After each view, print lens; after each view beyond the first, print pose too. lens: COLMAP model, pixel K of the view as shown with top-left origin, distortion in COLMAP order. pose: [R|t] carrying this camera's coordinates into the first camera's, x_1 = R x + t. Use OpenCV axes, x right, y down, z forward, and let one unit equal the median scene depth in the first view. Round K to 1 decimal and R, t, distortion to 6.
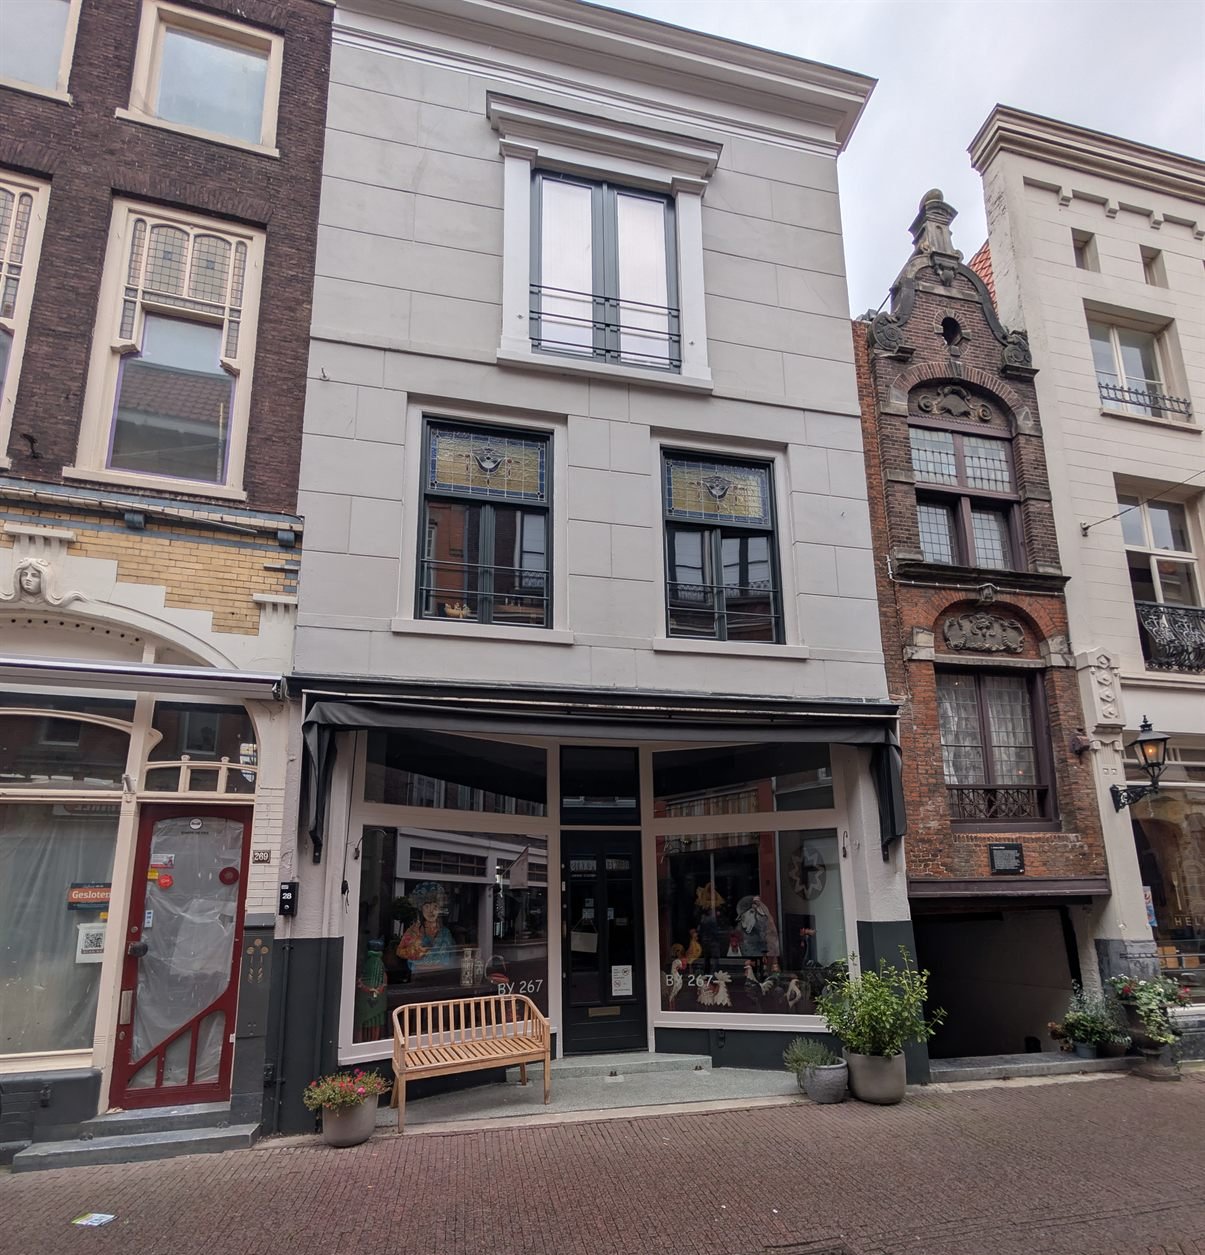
lens RADIAL K [[966.1, 0, 602.5], [0, 966.1, 627.5], [0, 0, 1]] dist [0.002479, -0.007333]
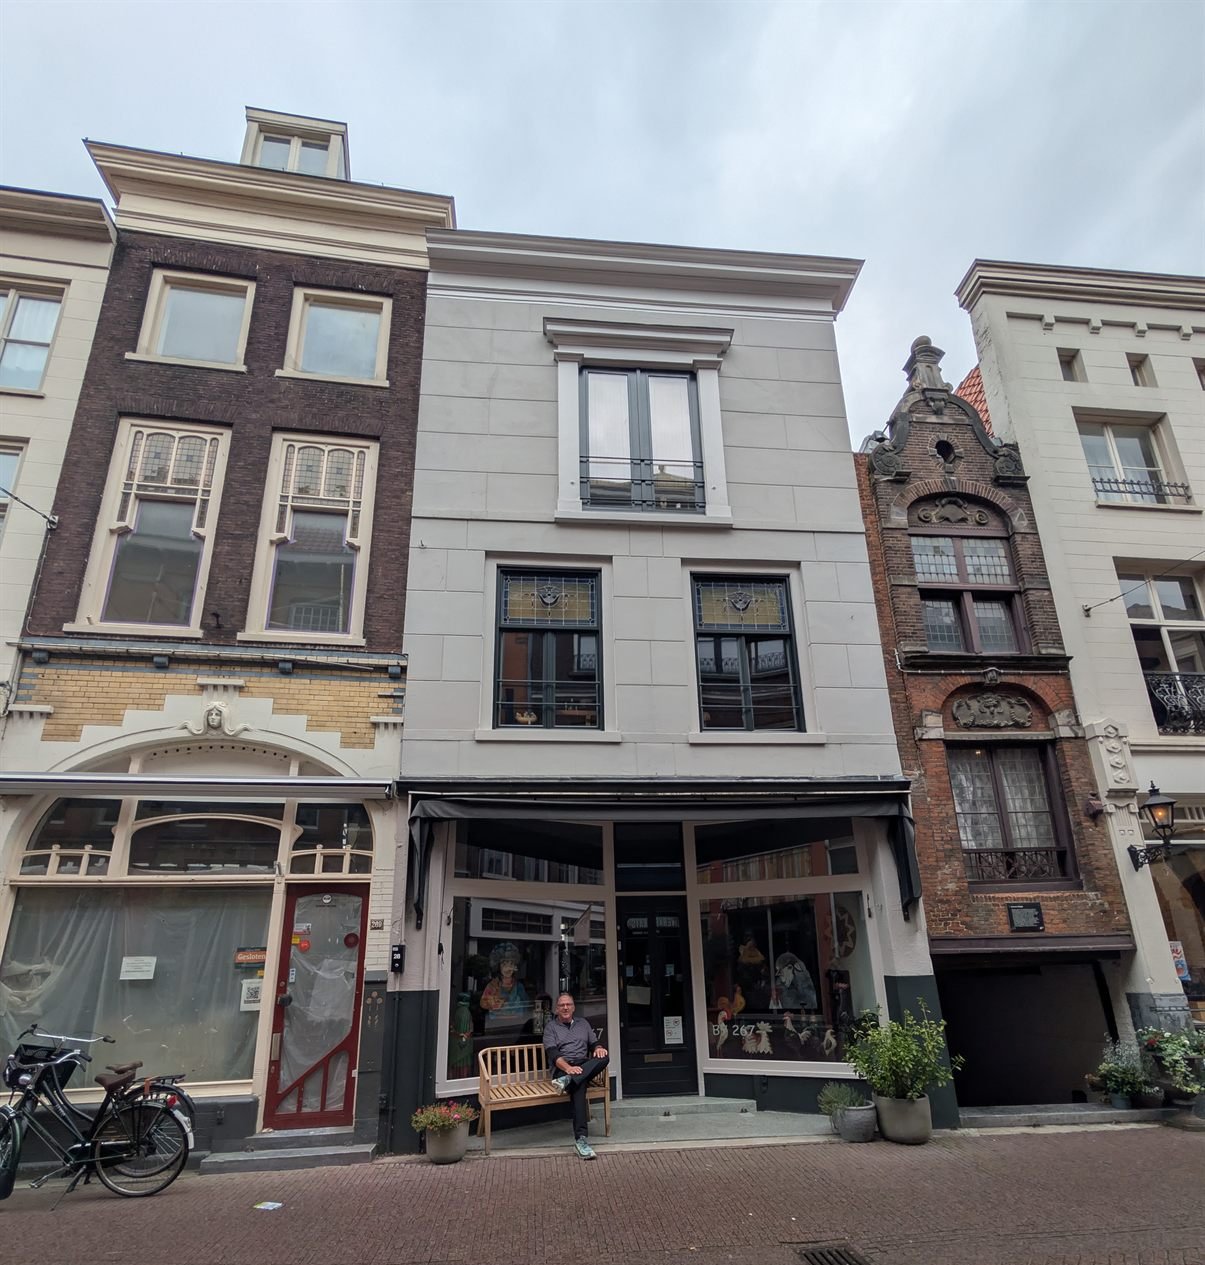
lens RADIAL K [[889.6, 0, 602.5], [0, 889.6, 632.5], [0, 0, 1]] dist [0.004648, -0.001956]
pose [[0.998037, -0.025802, -0.057061, 0.011118], [0.021500, 0.996970, -0.074752, -0.030521], [0.058816, 0.073379, 0.995568, -0.102886]]
